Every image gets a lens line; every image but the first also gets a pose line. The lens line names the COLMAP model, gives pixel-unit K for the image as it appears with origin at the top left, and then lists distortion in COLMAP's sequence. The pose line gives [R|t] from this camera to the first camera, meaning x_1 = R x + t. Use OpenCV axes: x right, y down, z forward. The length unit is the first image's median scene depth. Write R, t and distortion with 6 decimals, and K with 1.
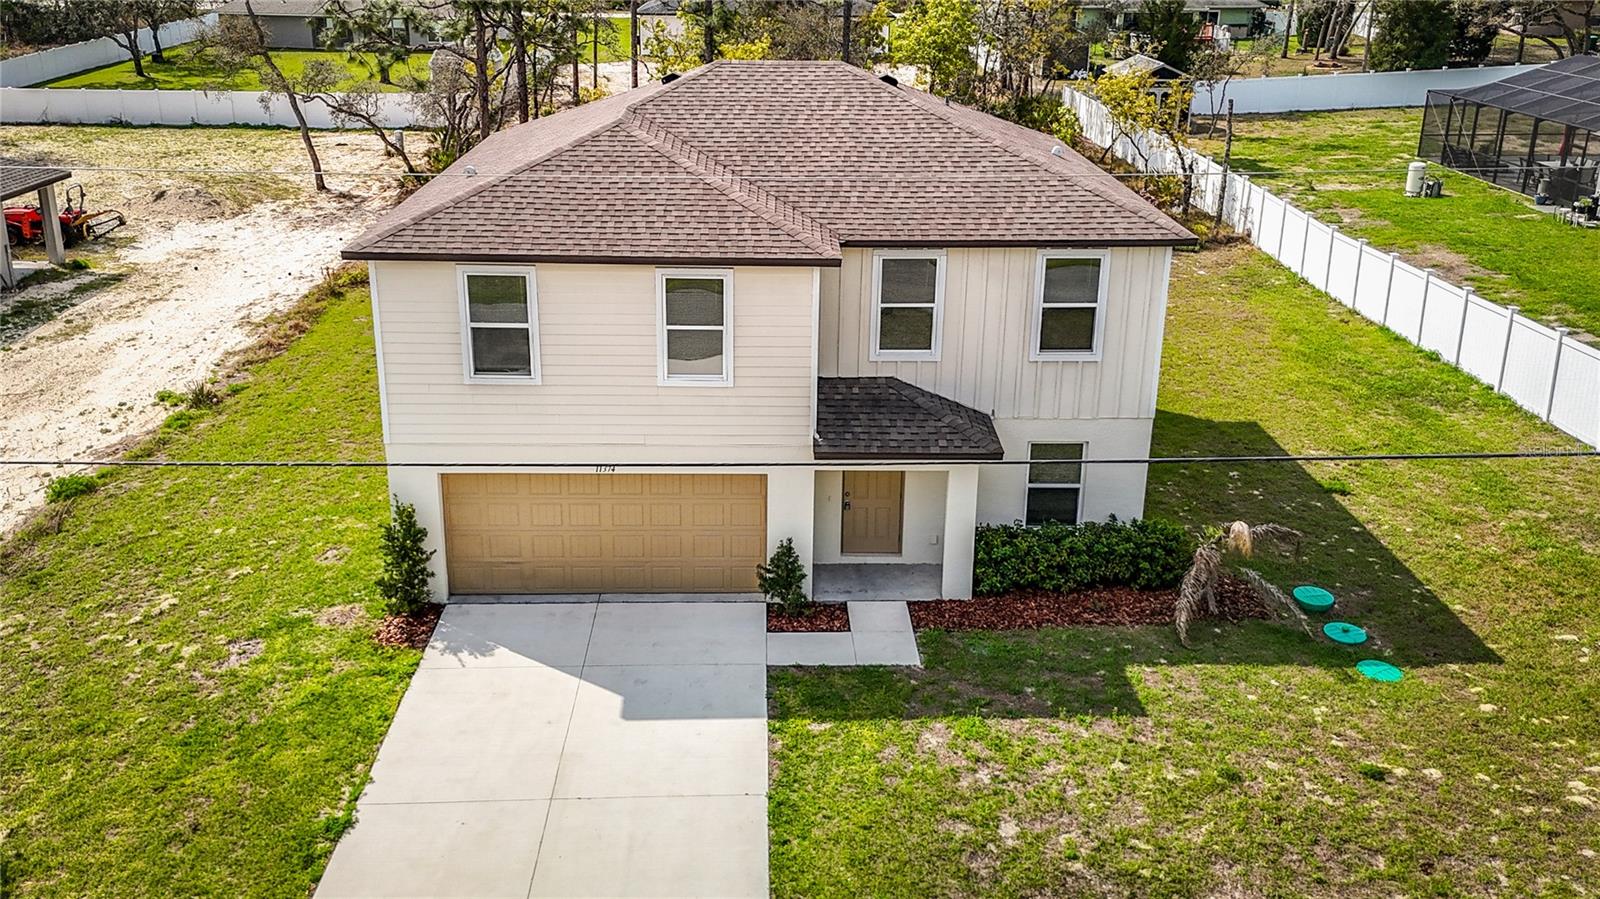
lens RADIAL K [[1349.3, 0, 790.9], [0, 1349.3, 407.4], [0, 0, 1]] dist [0.049568, -0.008993]
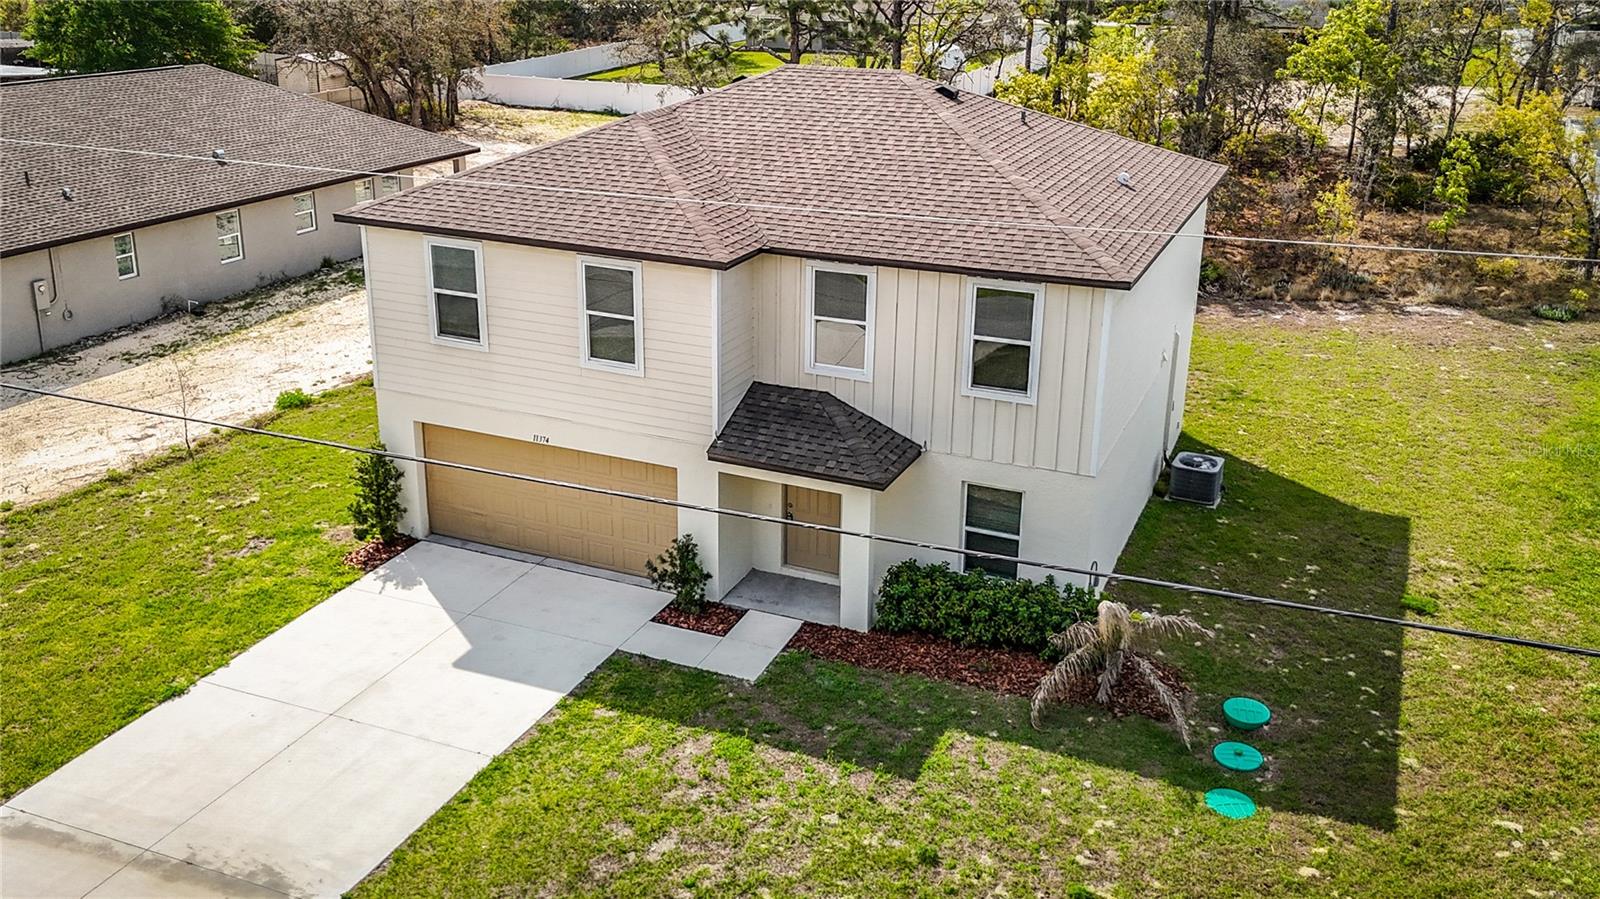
lens RADIAL K [[1364.5, 0, 800.2], [0, 1364.5, 414.4], [0, 0, 1]] dist [0.038226, -0.010274]
pose [[0.908601, 0.140393, -0.393362, 0.461926], [-0.142749, 0.989482, 0.023423, -0.027872], [0.392513, 0.034870, 0.919085, 0.088578]]
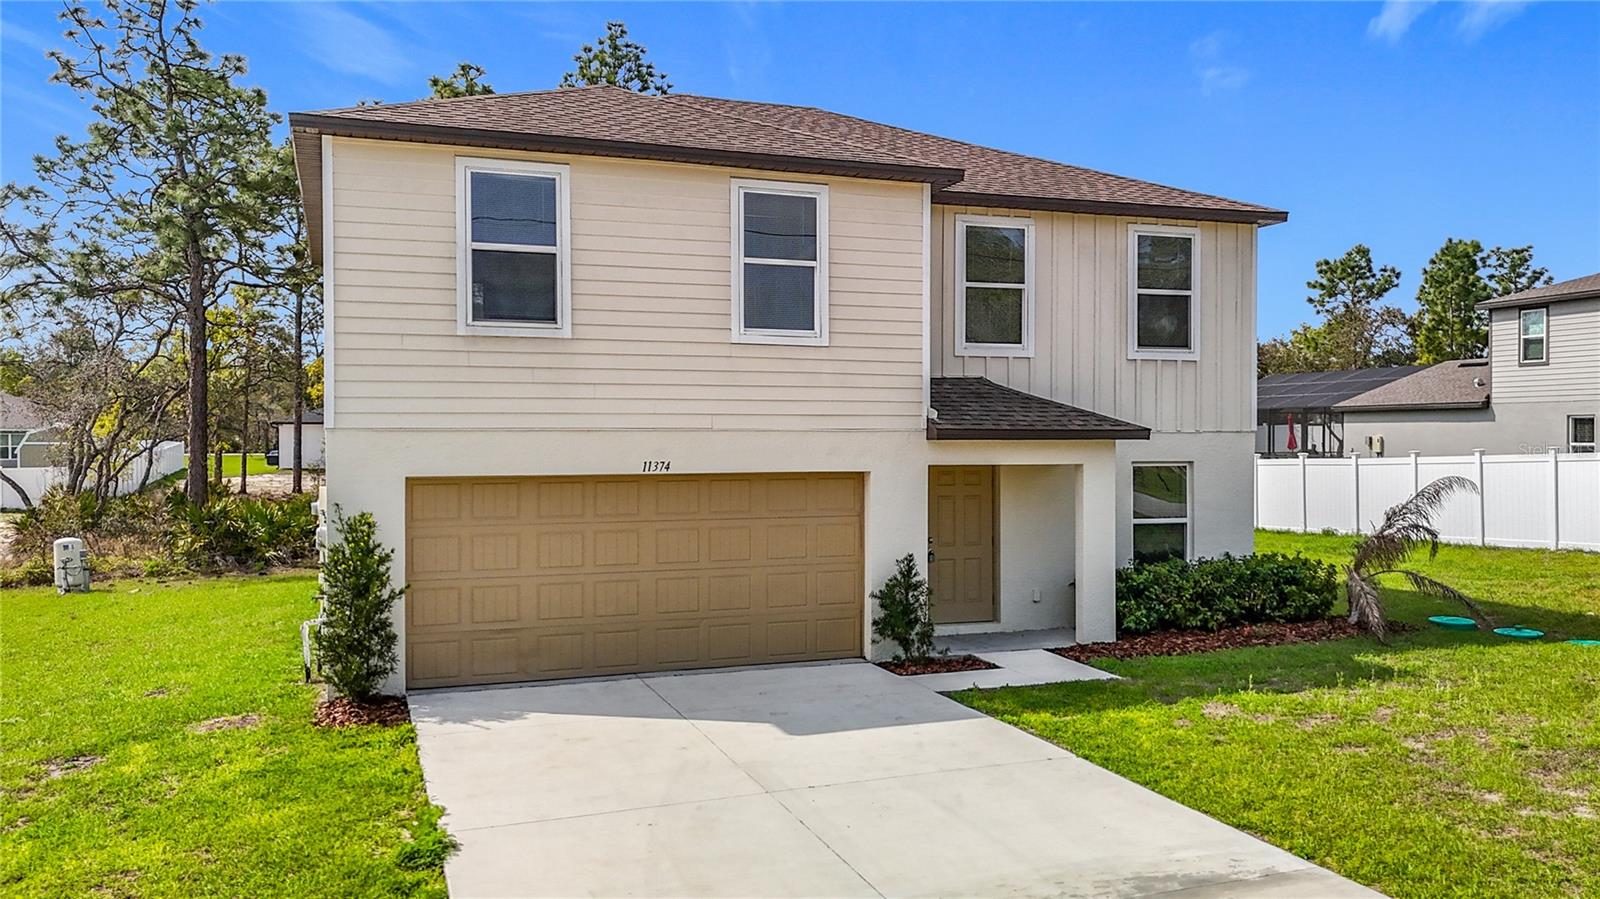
lens RADIAL K [[1401.0, 0, 912.2], [0, 1401.0, 476.5], [0, 0, 1]] dist [0.039542, -0.019503]
pose [[0.933956, -0.022686, 0.356667, -0.270972], [0.131143, 0.950120, -0.282973, 0.272733], [-0.332457, 0.311058, 0.890345, 0.295453]]
